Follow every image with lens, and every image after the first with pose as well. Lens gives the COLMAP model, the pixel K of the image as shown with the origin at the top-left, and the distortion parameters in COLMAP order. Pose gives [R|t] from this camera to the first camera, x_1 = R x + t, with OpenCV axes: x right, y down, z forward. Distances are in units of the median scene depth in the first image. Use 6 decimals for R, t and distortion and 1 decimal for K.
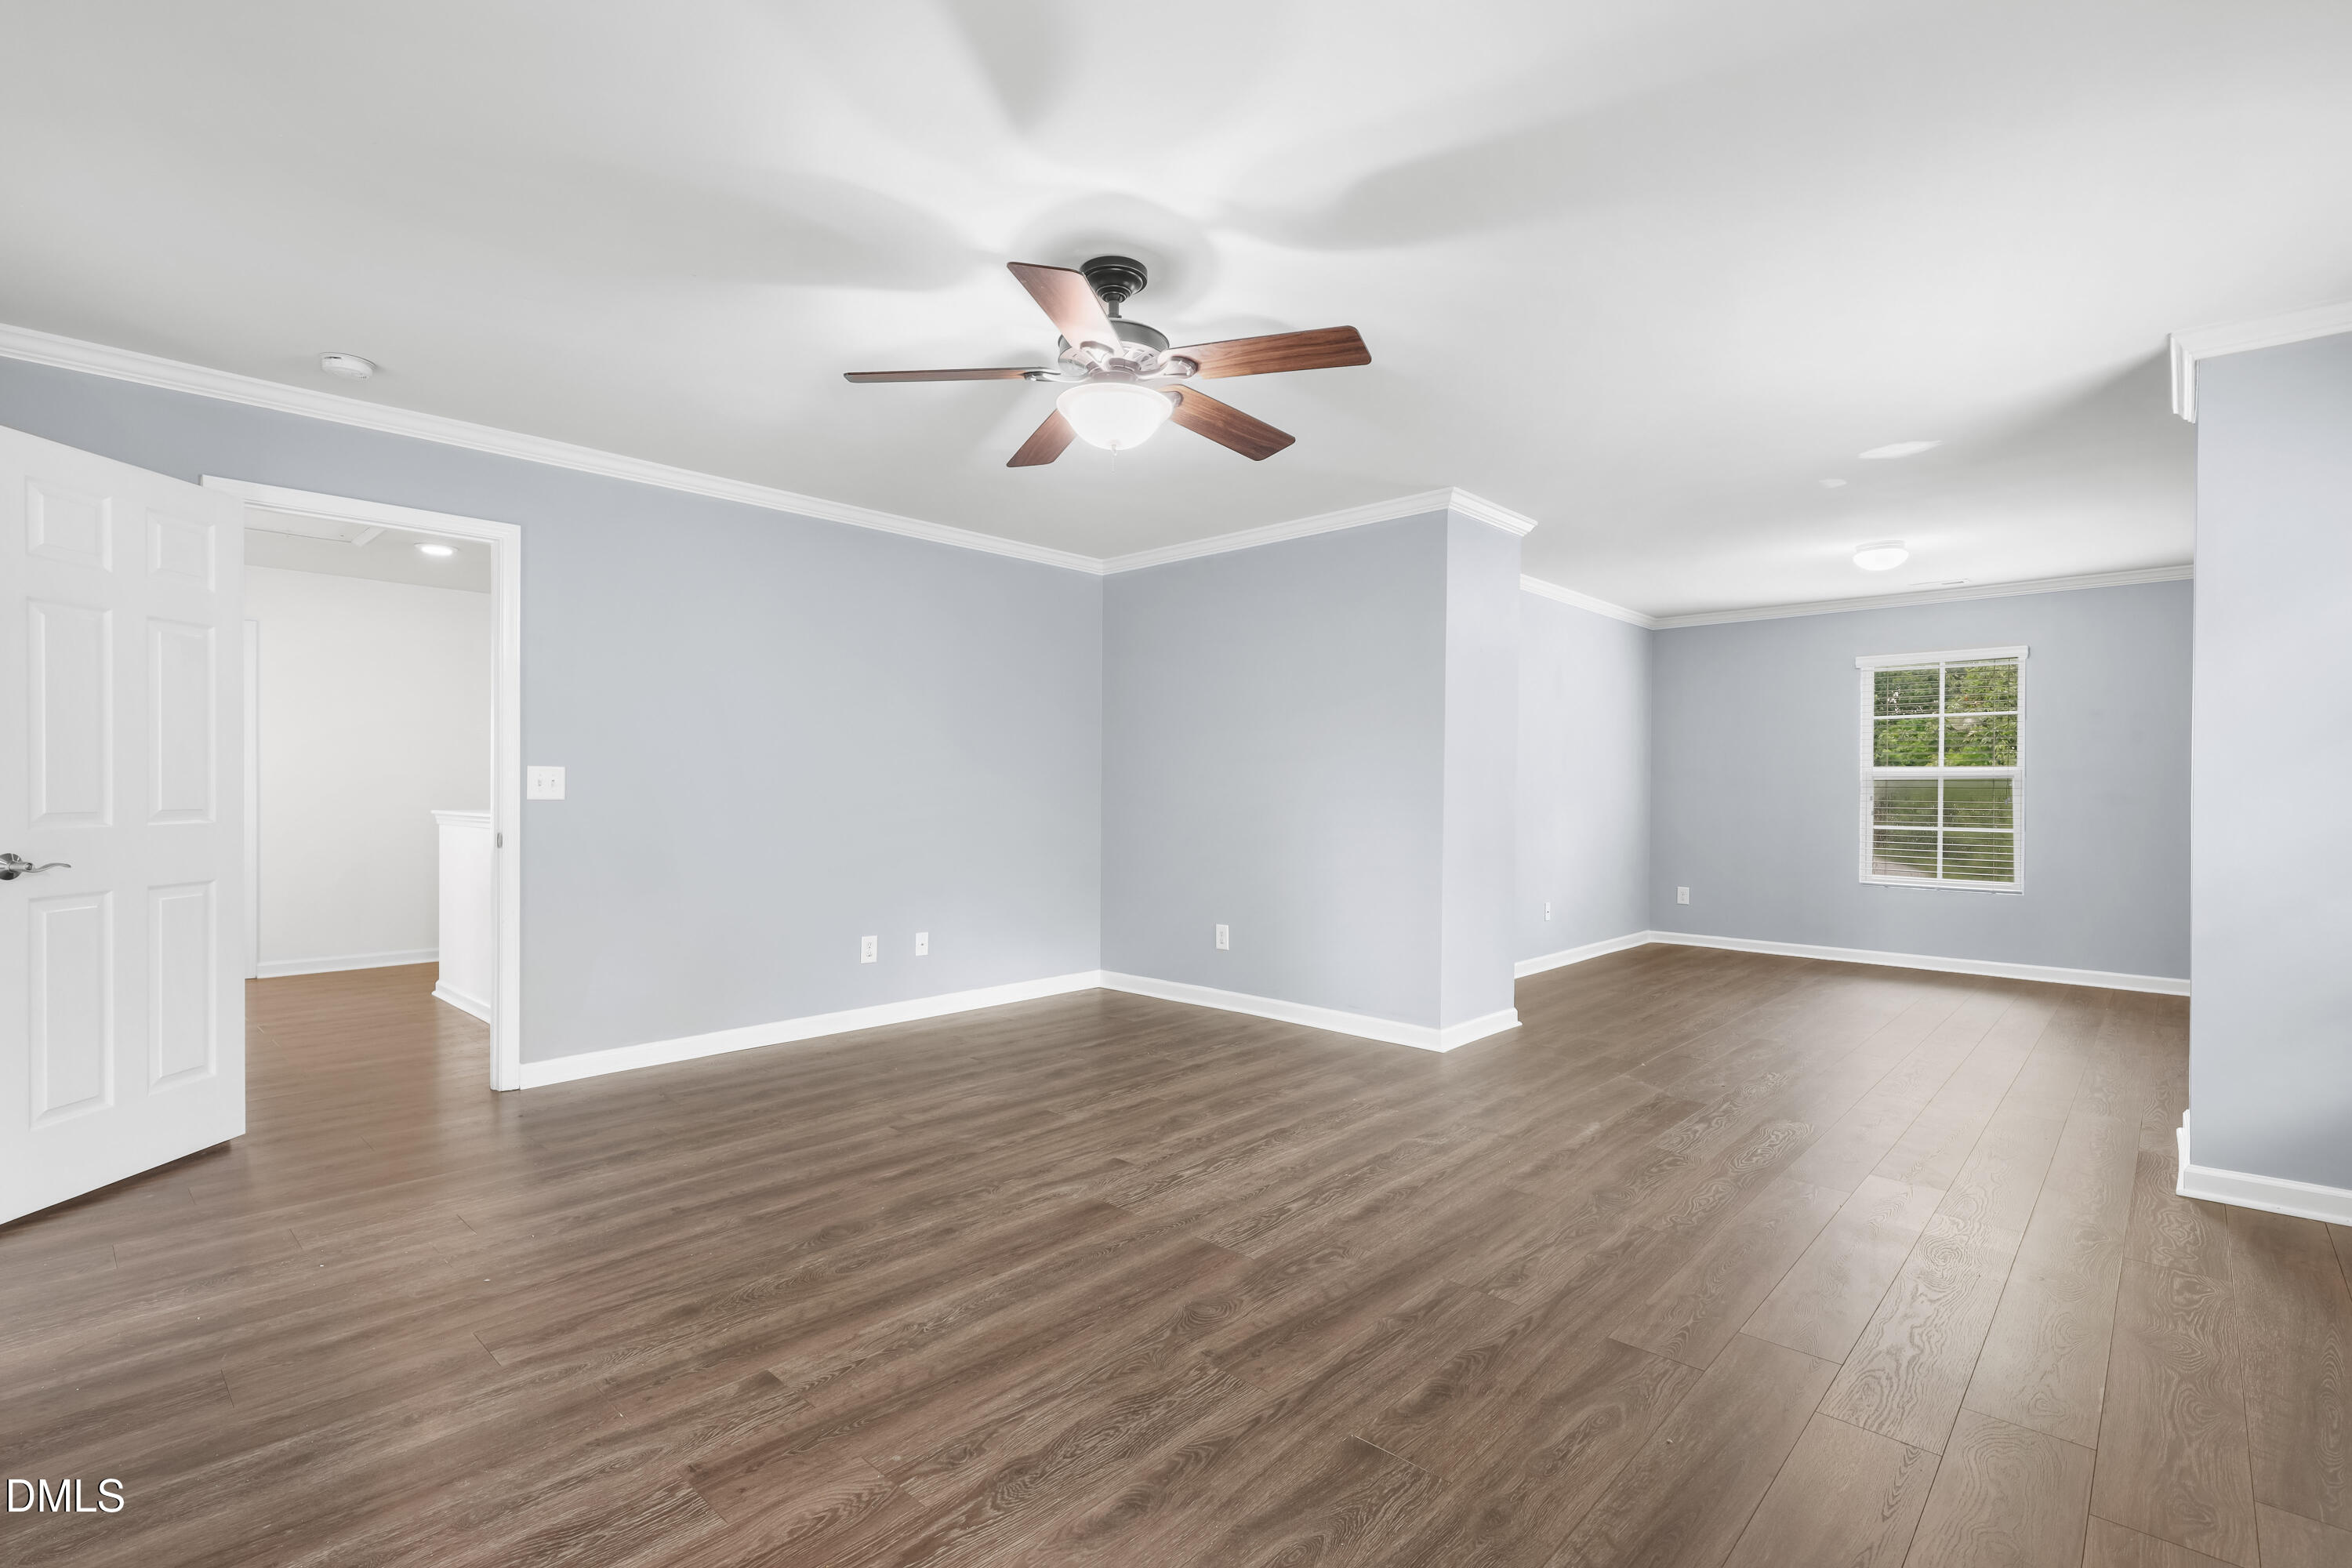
lens RADIAL K [[1084.3, 0, 1192.5], [0, 1084.3, 785.7], [0, 0, 1]] dist [0.002225, 0.000672]
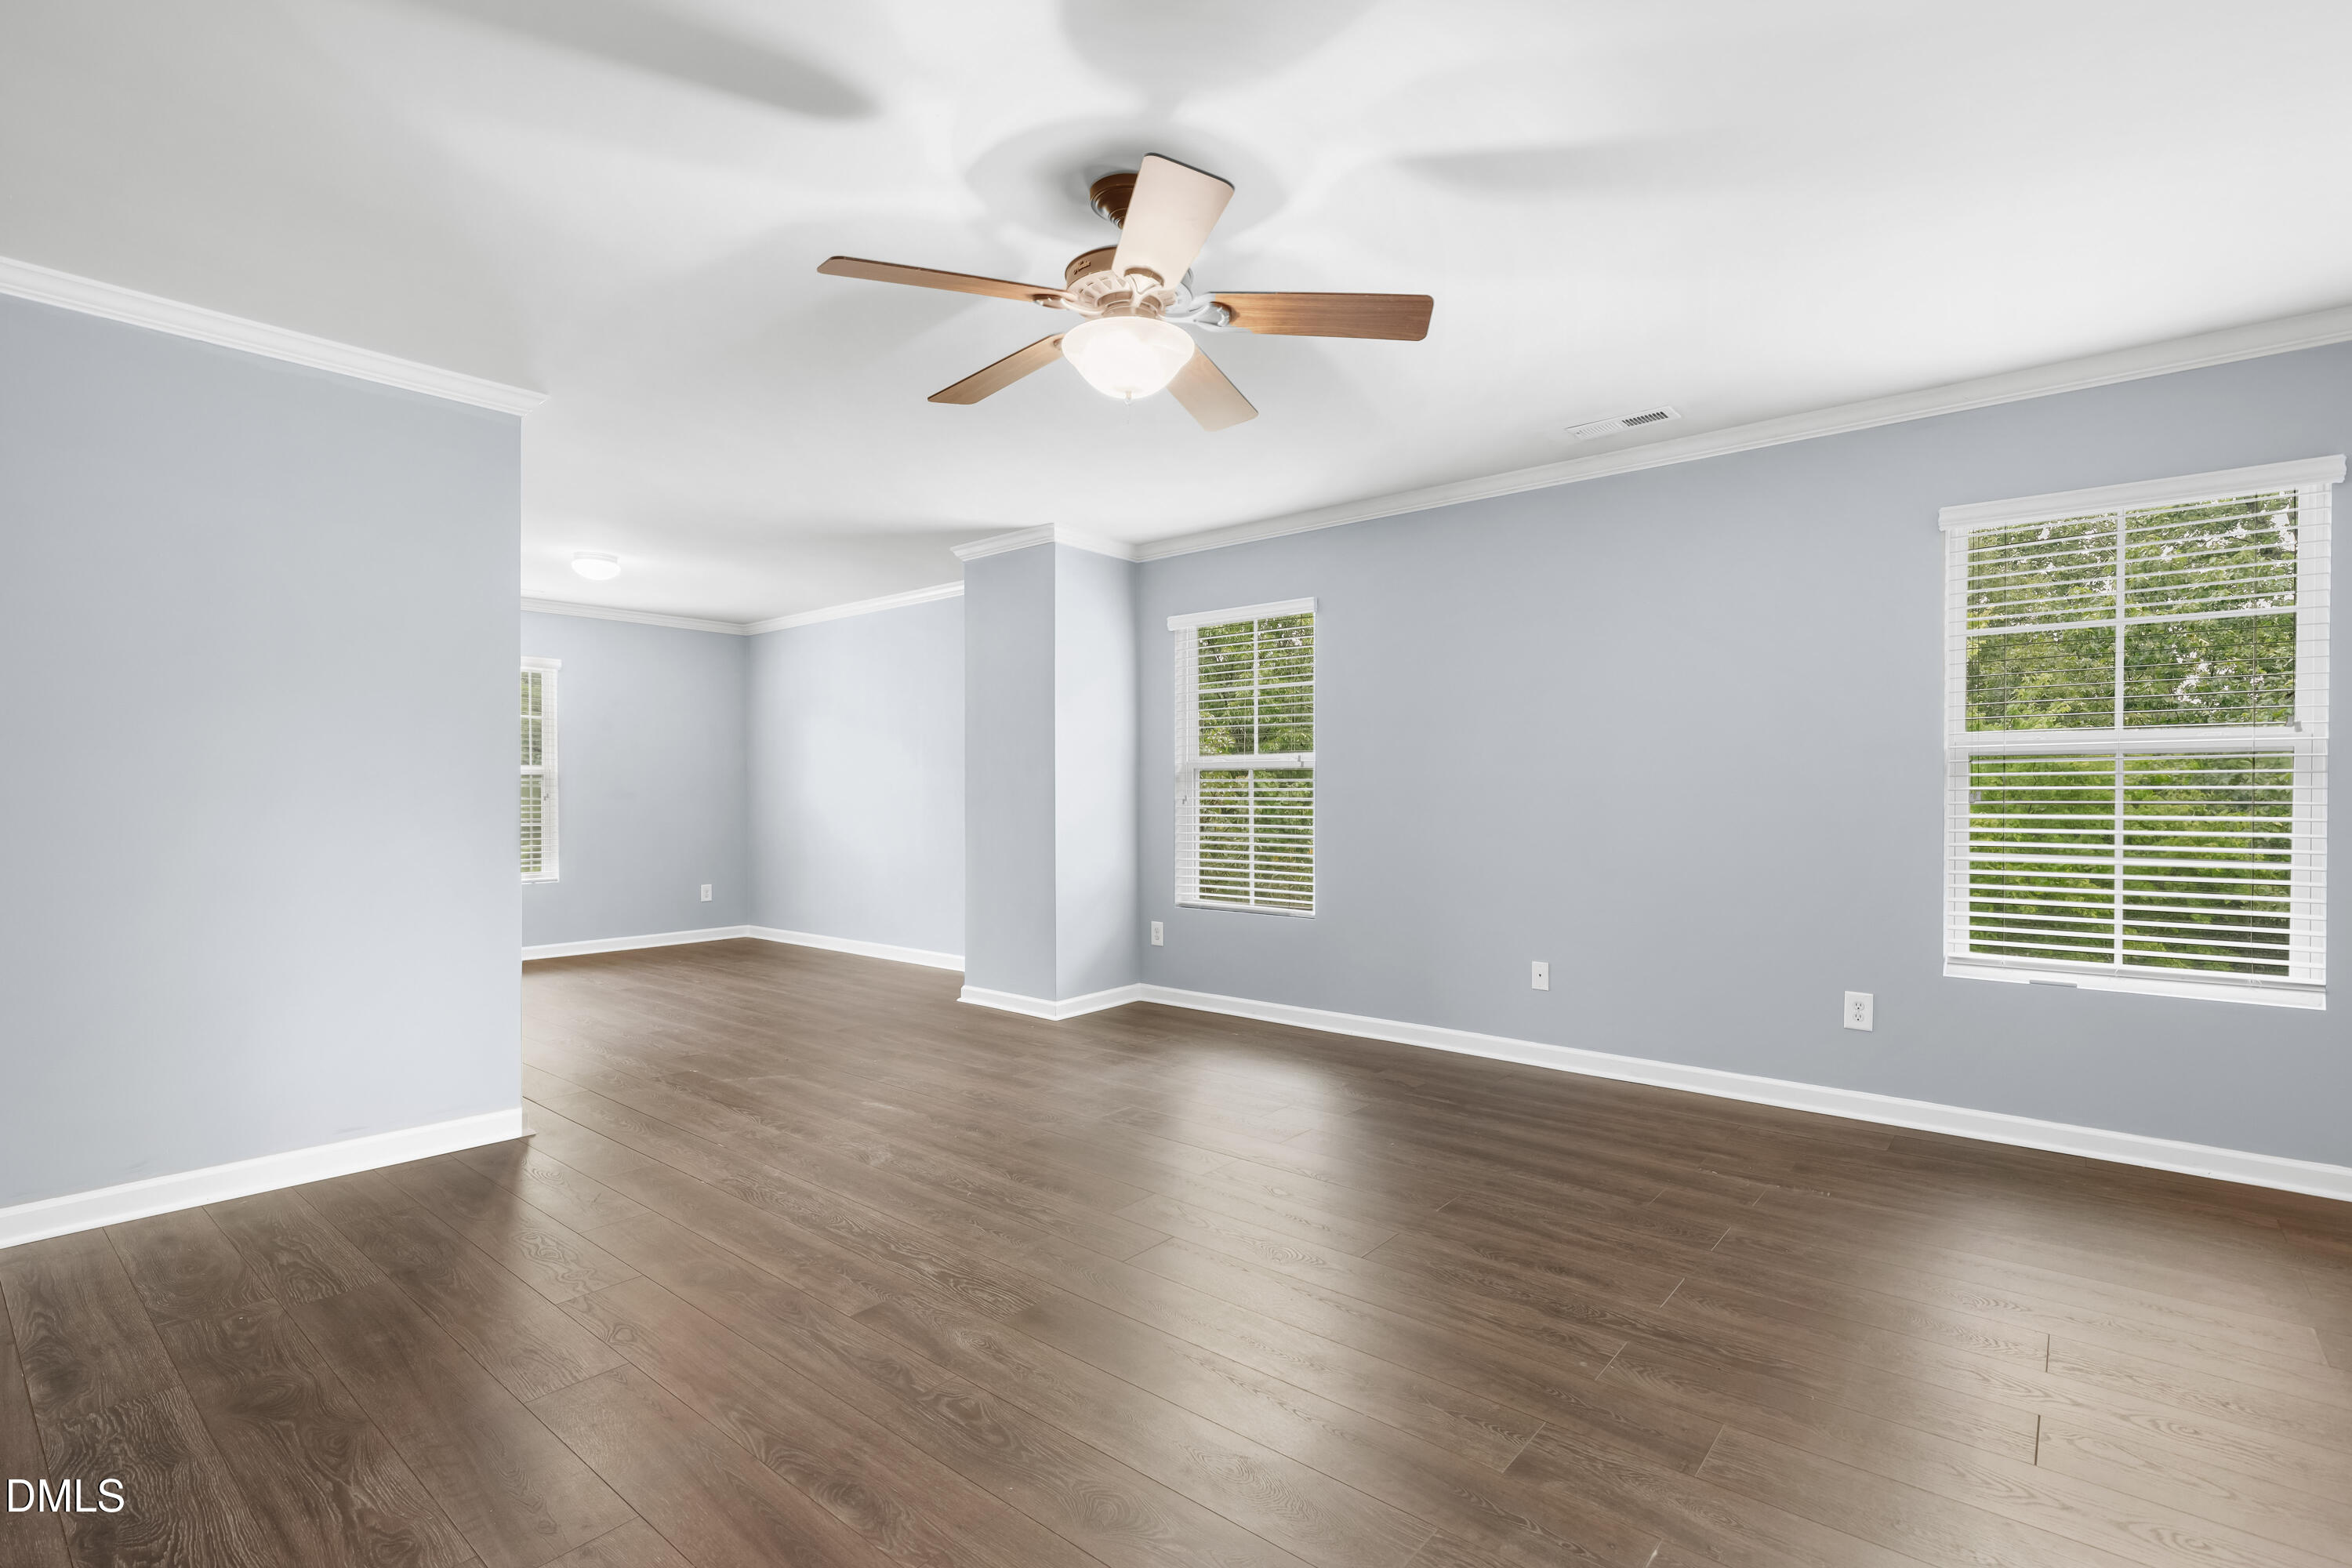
lens RADIAL K [[1084.3, 0, 1192.5], [0, 1084.3, 785.7], [0, 0, 1]] dist [0.002225, 0.000672]
pose [[-0.053777, 0.001925, 0.998551, -0.806095], [-0.003463, 0.999992, -0.002114, 0.003670], [-0.998547, -0.003572, -0.053770, 0.848201]]
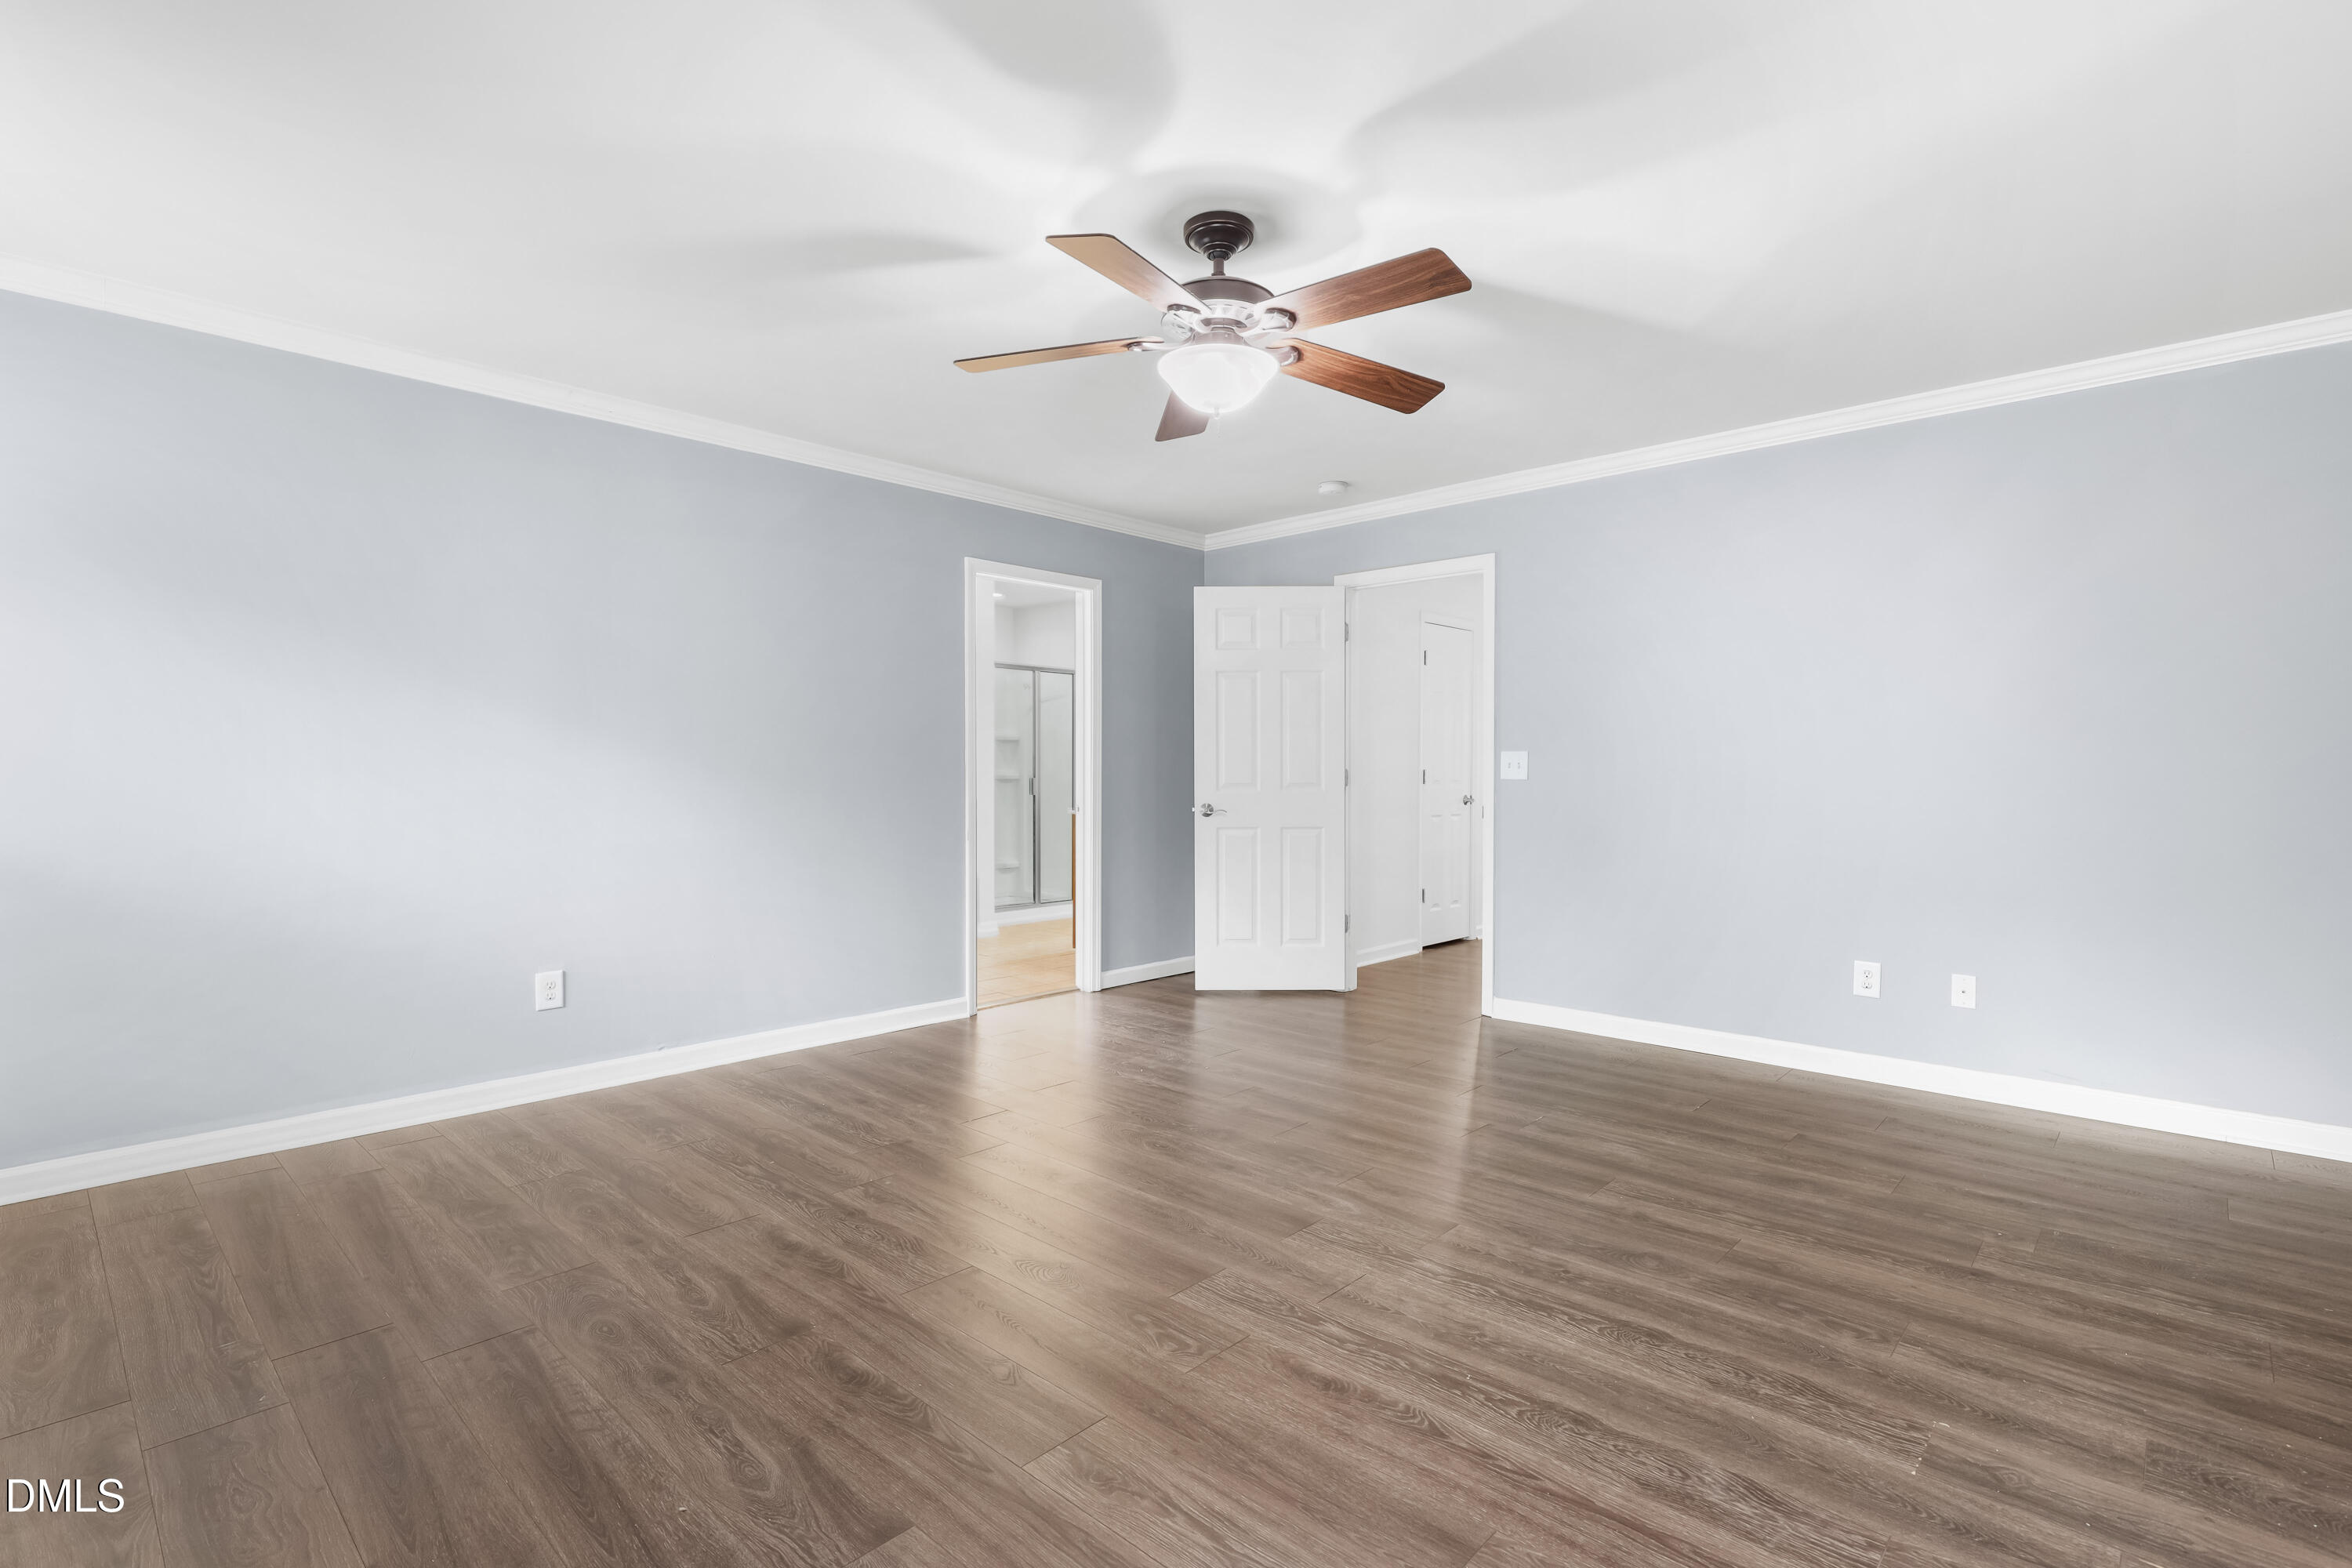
lens RADIAL K [[1104.7, 0, 1176.0], [0, 1104.7, 784.0], [0, 0, 1]] dist [-0.000791, -0.000205]
pose [[-0.013080, 0.007841, -0.999884, 0.775263], [0.001829, 0.999968, 0.007817, 0.009678], [0.999913, -0.001727, -0.013094, 0.830287]]
